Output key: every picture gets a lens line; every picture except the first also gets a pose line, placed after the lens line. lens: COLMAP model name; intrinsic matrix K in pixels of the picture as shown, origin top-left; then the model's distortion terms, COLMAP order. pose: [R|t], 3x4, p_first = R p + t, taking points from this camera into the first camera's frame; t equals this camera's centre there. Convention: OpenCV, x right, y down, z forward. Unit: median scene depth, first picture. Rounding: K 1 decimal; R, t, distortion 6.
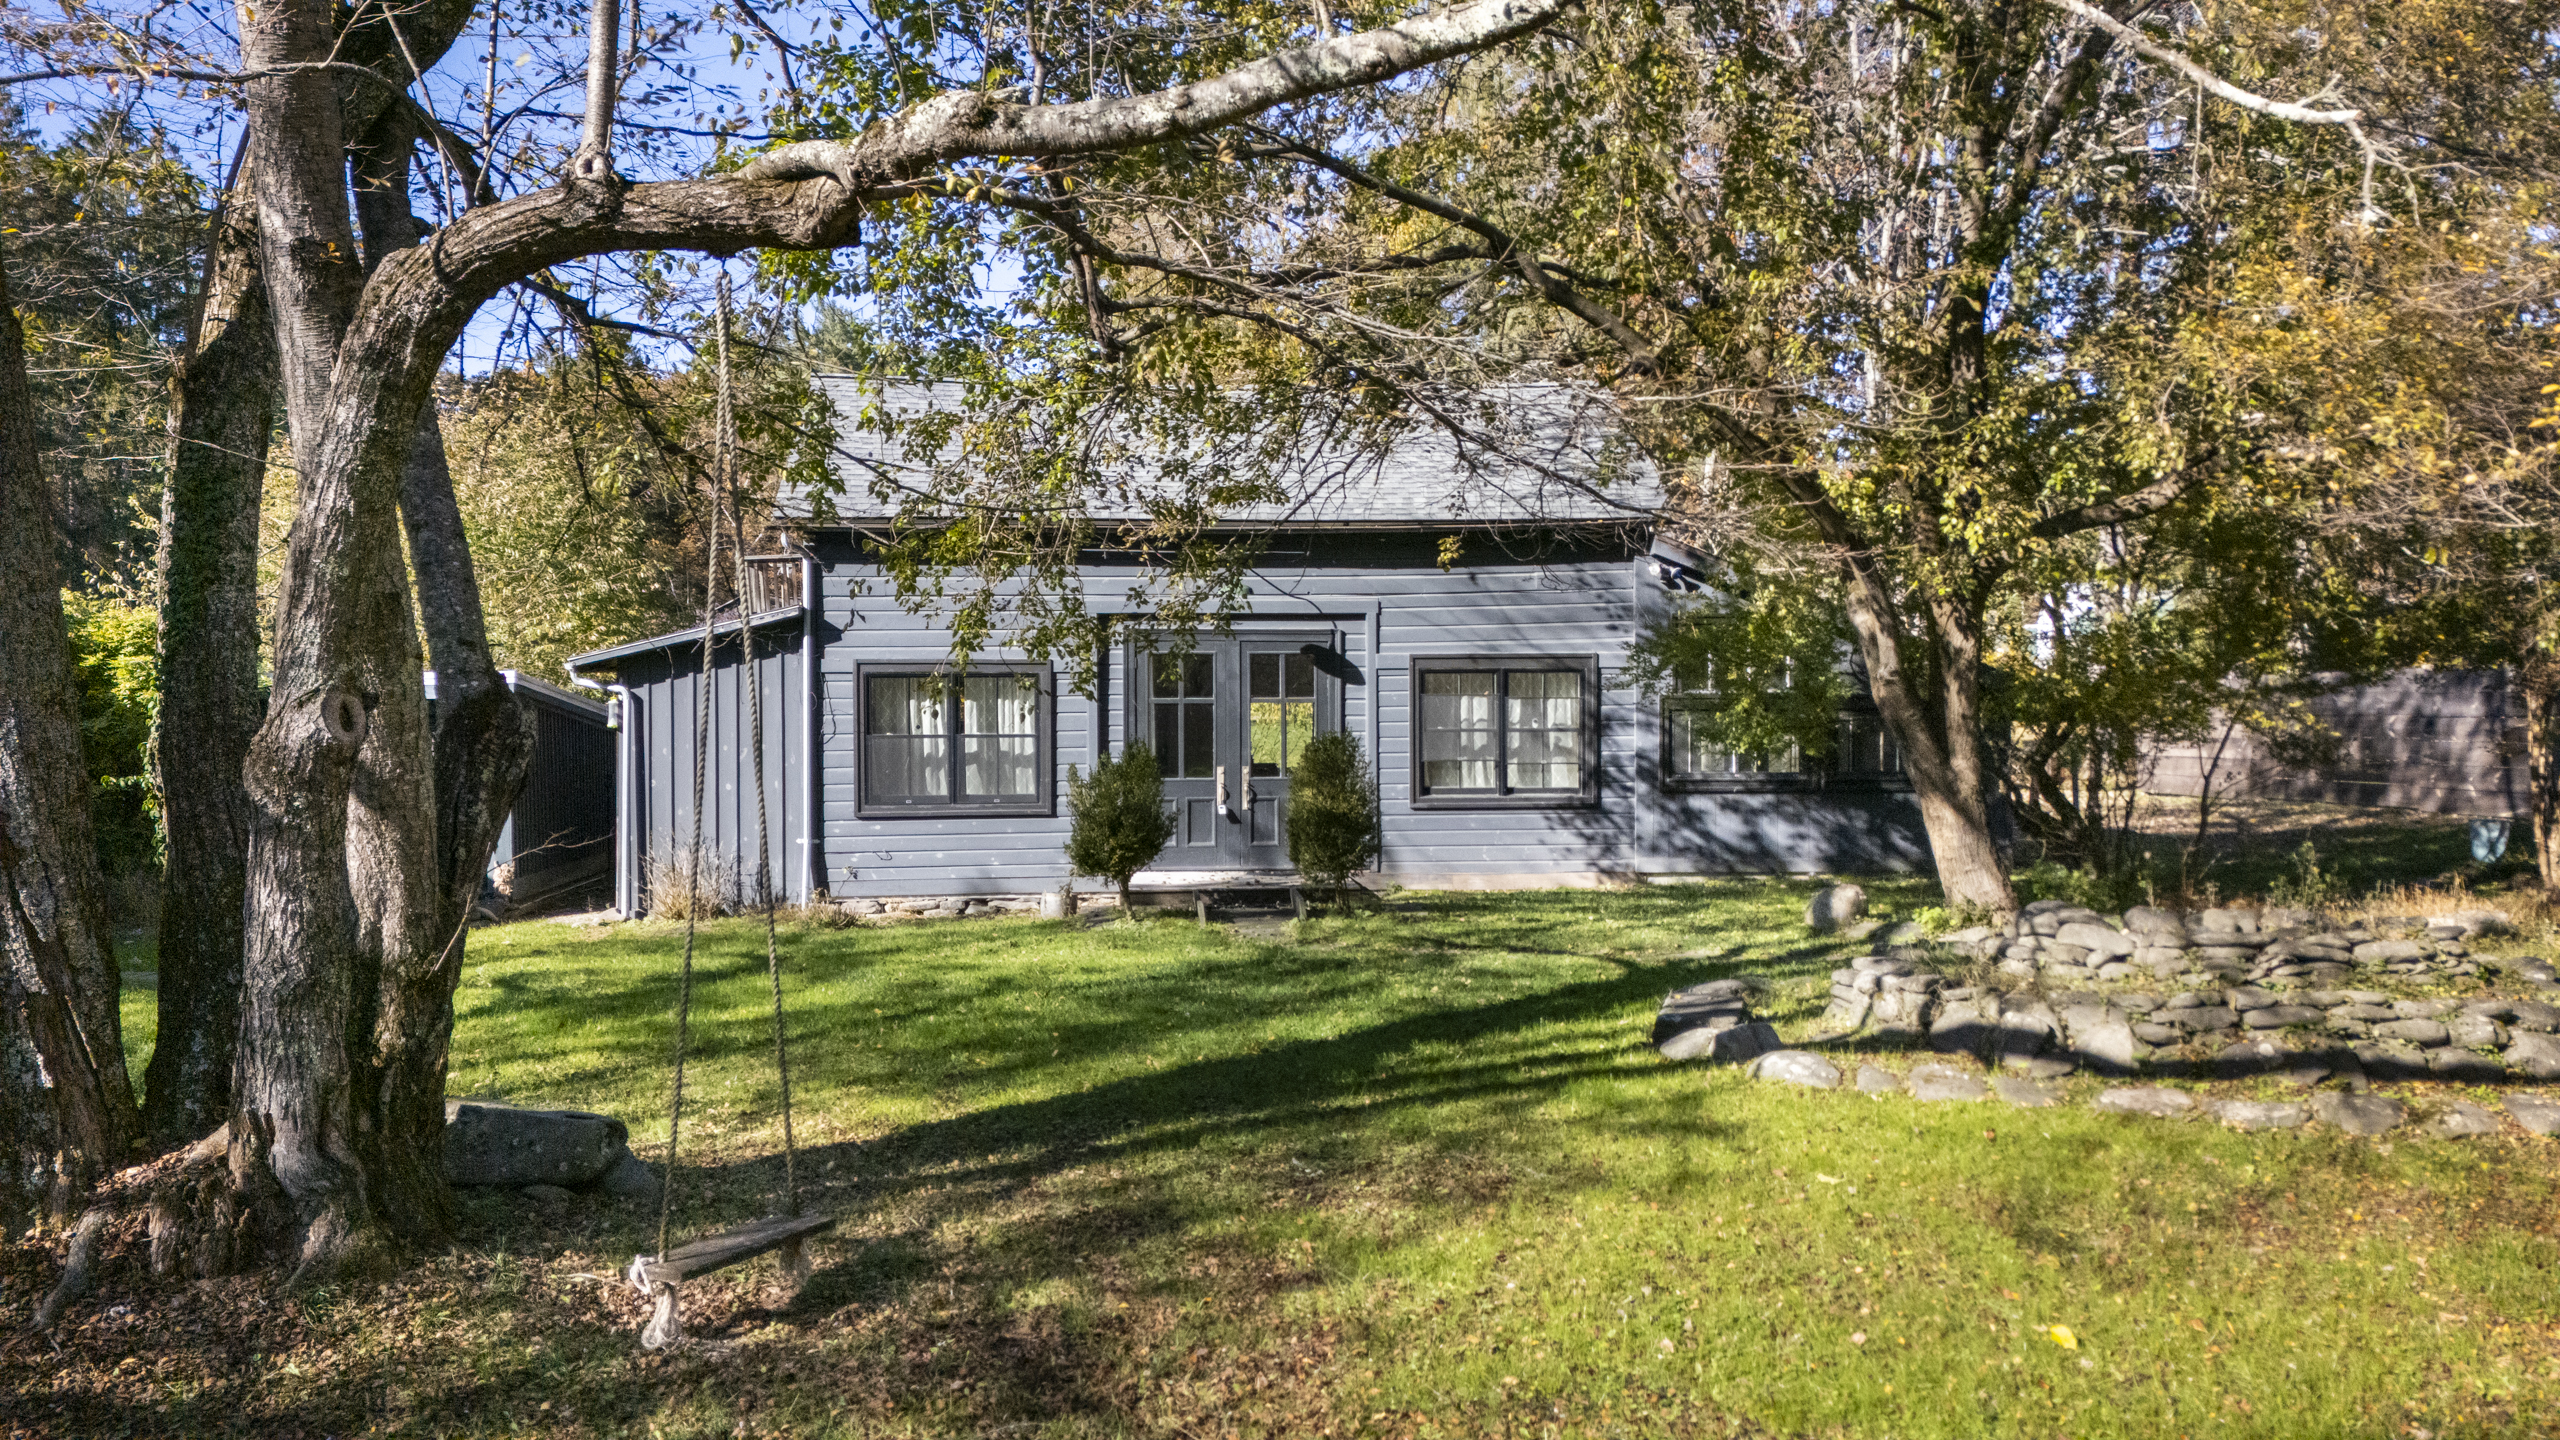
lens RADIAL K [[1789.5, 0, 1282.6], [0, 1789.5, 712.9], [0, 0, 1]] dist [0.099785, -0.001048]
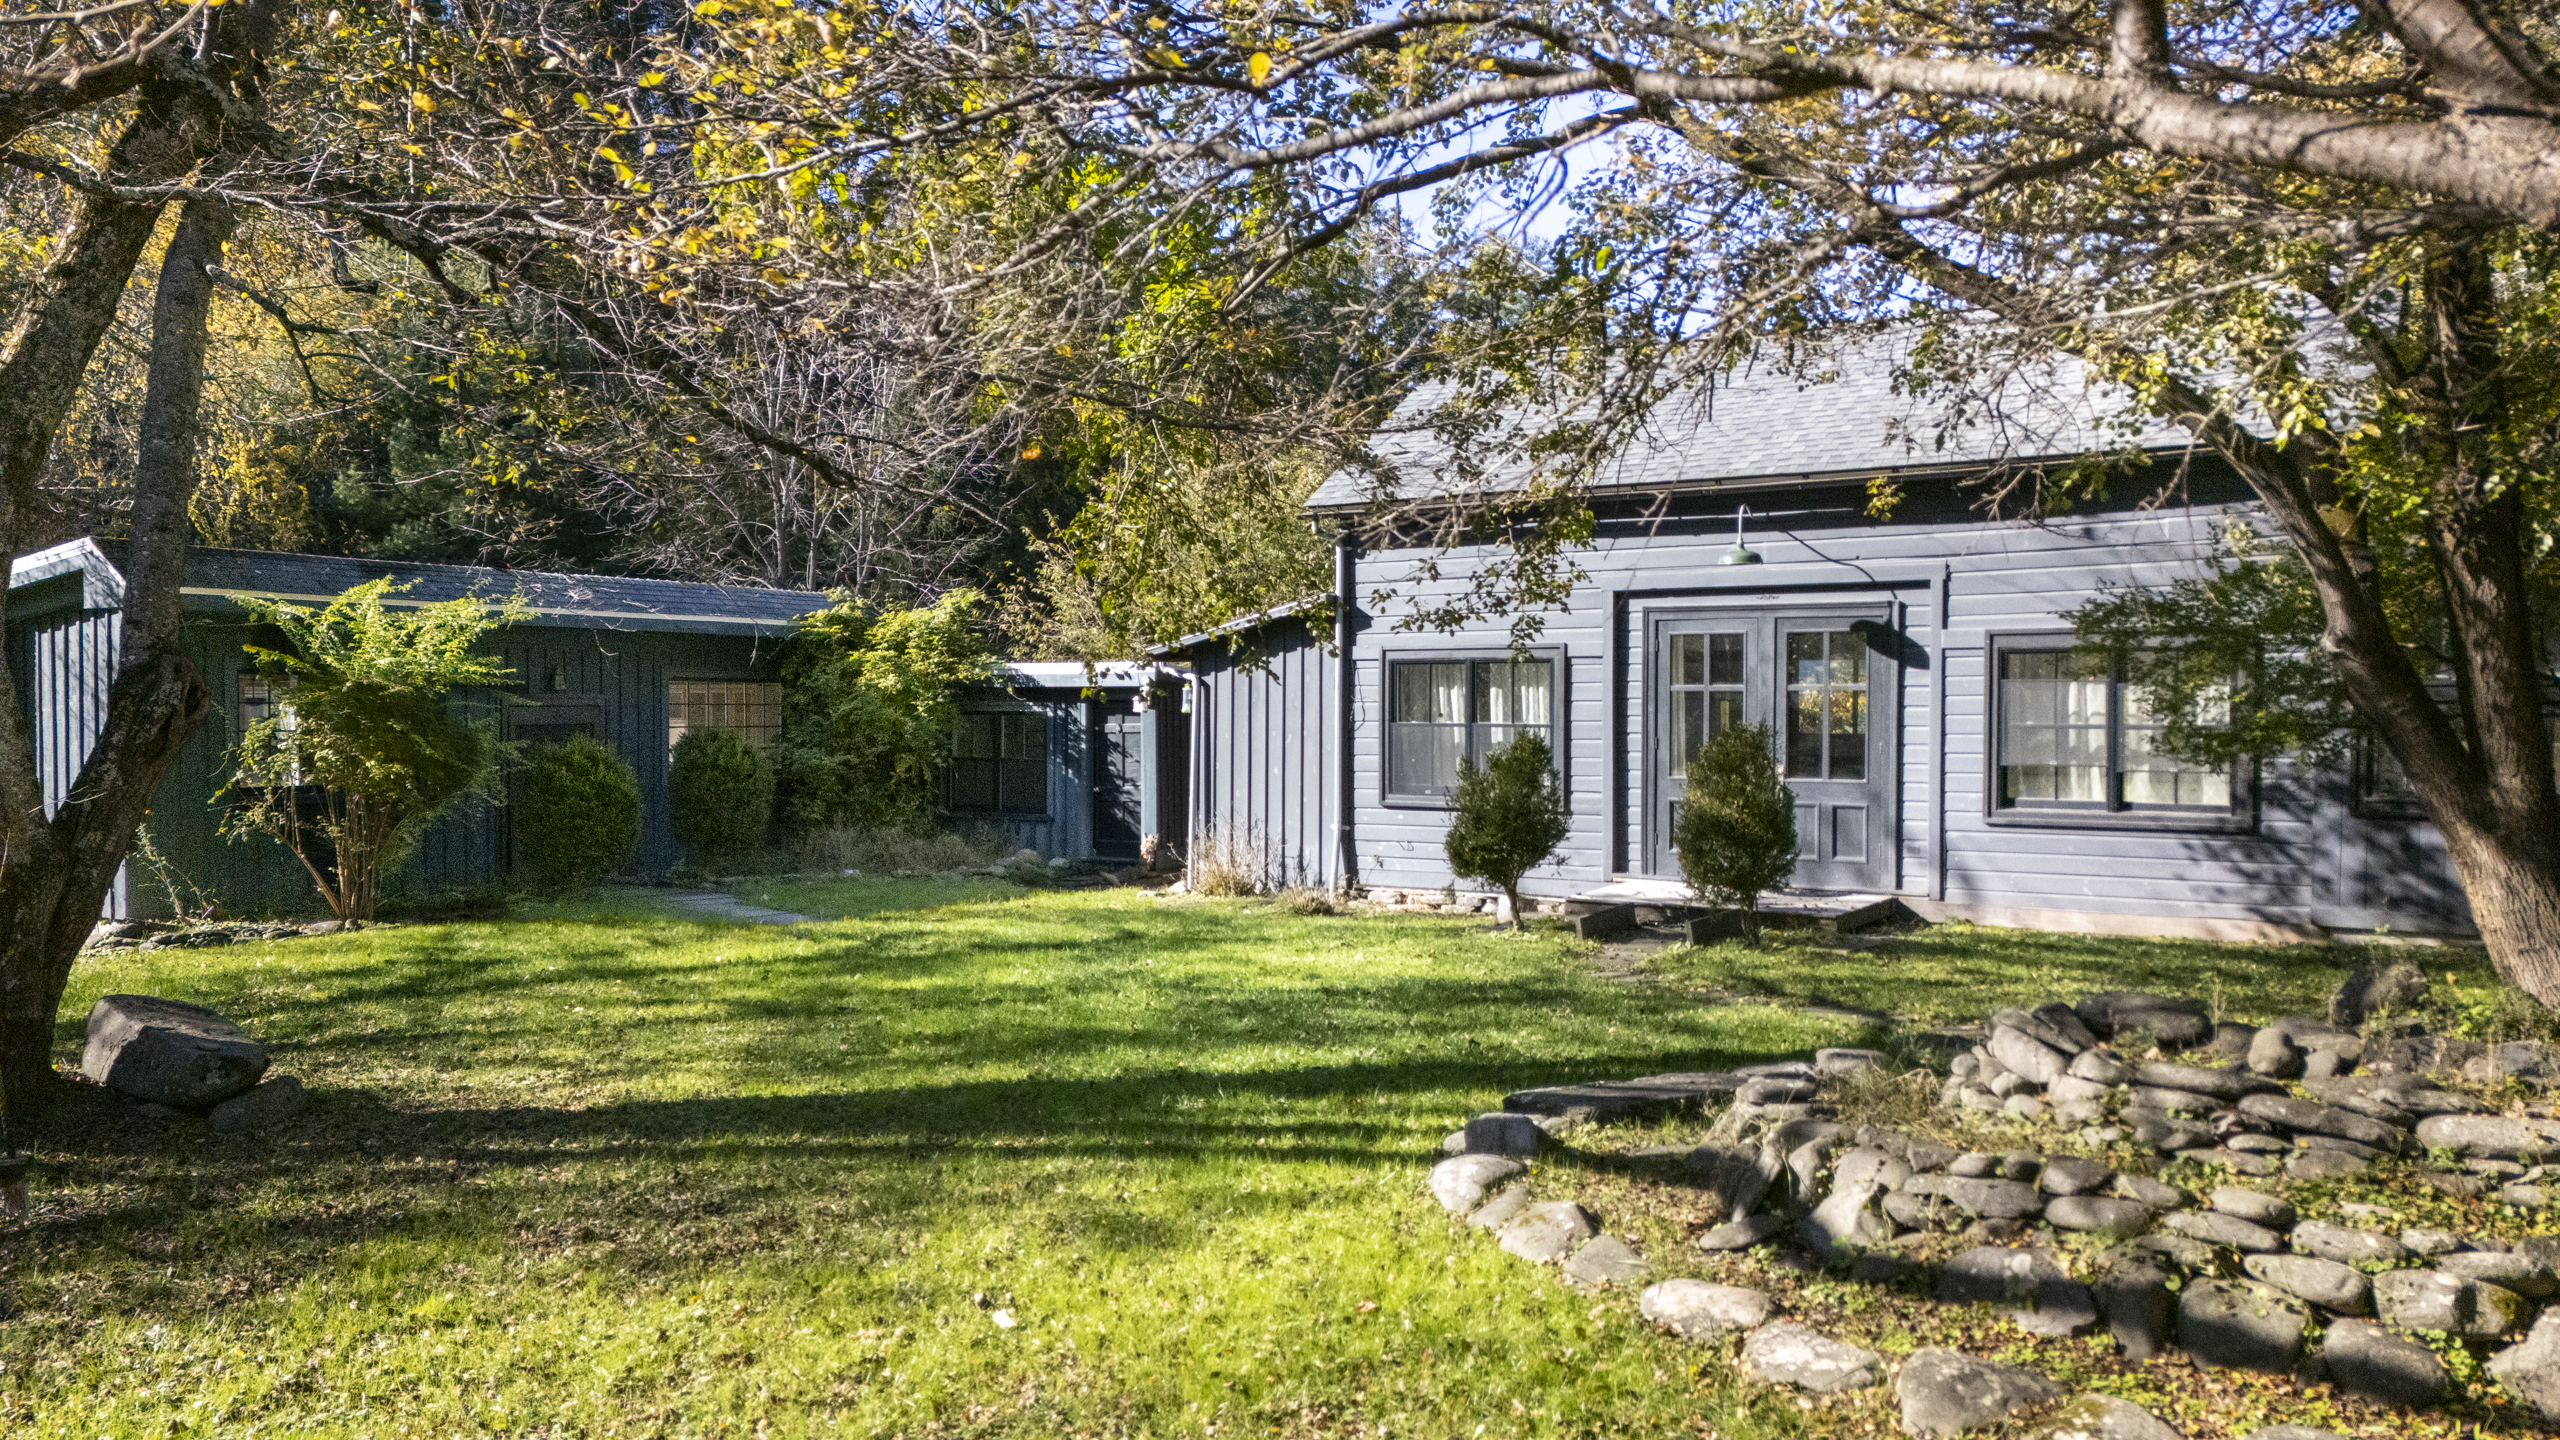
lens RADIAL K [[1789.5, 0, 1281.0], [0, 1789.5, 714.2], [0, 0, 1]] dist [0.099785, -0.001048]
pose [[0.818874, 0.009666, -0.573892, 0.280466], [-0.007429, 0.999953, 0.006242, 0.001985], [0.573925, -0.000848, 0.818908, 0.159823]]
